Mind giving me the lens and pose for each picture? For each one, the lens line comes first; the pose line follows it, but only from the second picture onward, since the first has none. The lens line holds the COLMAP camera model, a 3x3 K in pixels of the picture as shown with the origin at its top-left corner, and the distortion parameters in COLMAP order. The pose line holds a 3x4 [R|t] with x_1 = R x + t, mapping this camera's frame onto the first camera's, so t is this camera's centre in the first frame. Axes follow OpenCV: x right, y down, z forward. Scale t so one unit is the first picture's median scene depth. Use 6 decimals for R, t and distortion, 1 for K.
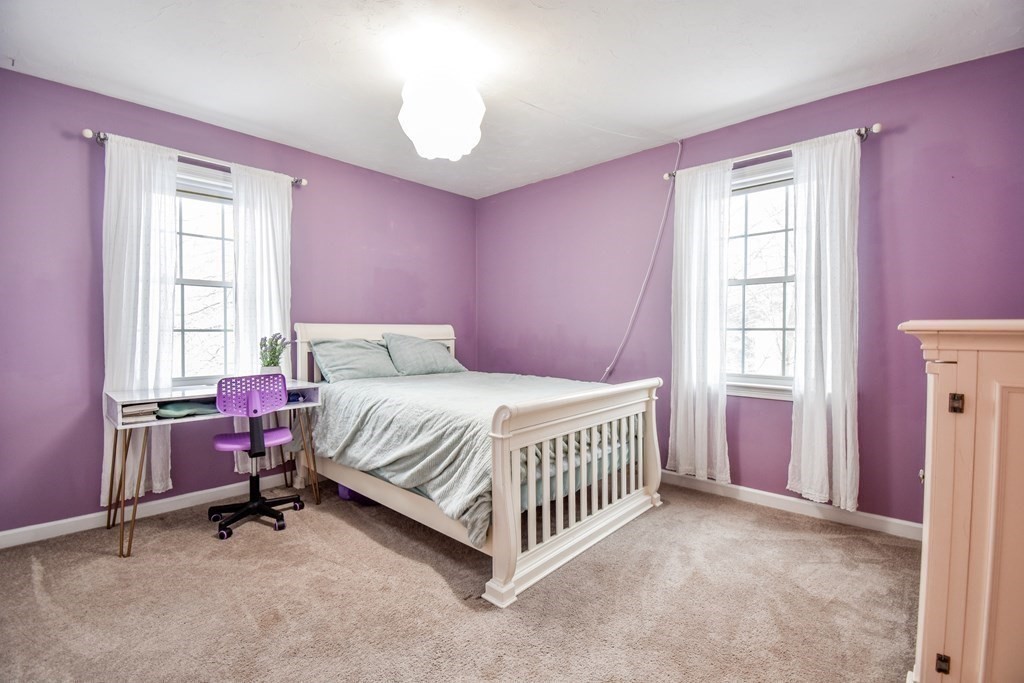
lens RADIAL K [[457.7, 0, 524.7], [0, 457.7, 339.6], [0, 0, 1]] dist [0.018378, -0.027543]
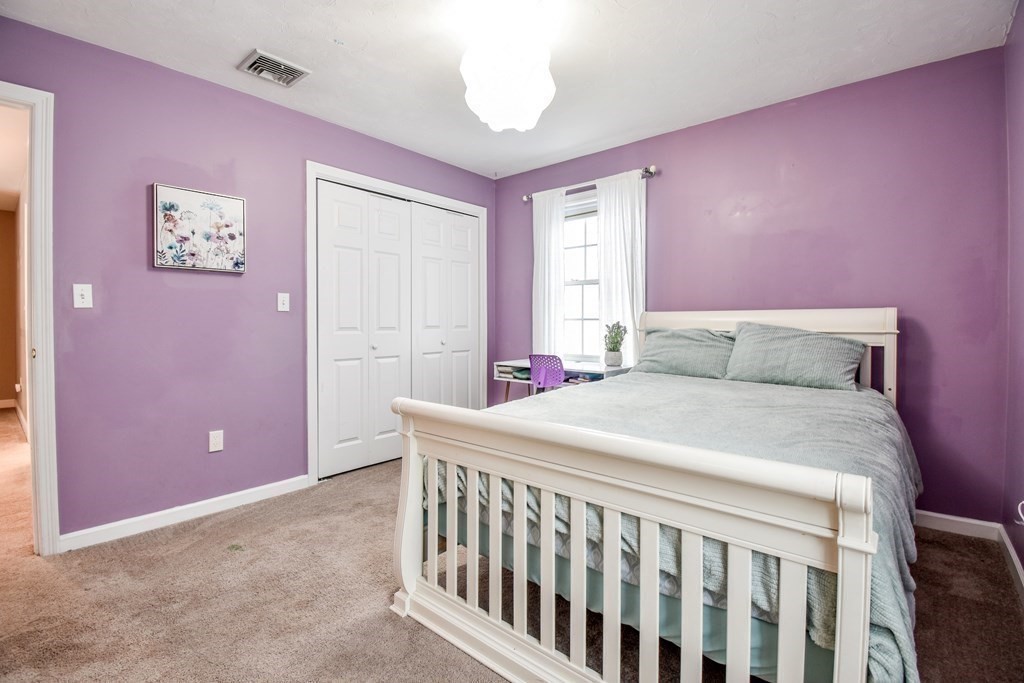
lens RADIAL K [[457.7, 0, 524.7], [0, 457.7, 339.6], [0, 0, 1]] dist [0.018378, -0.027543]
pose [[0.031887, 0.040655, -0.998664, 0.573457], [-0.016431, 0.999059, 0.040147, -0.012595], [0.999356, 0.015128, 0.032525, 0.780227]]
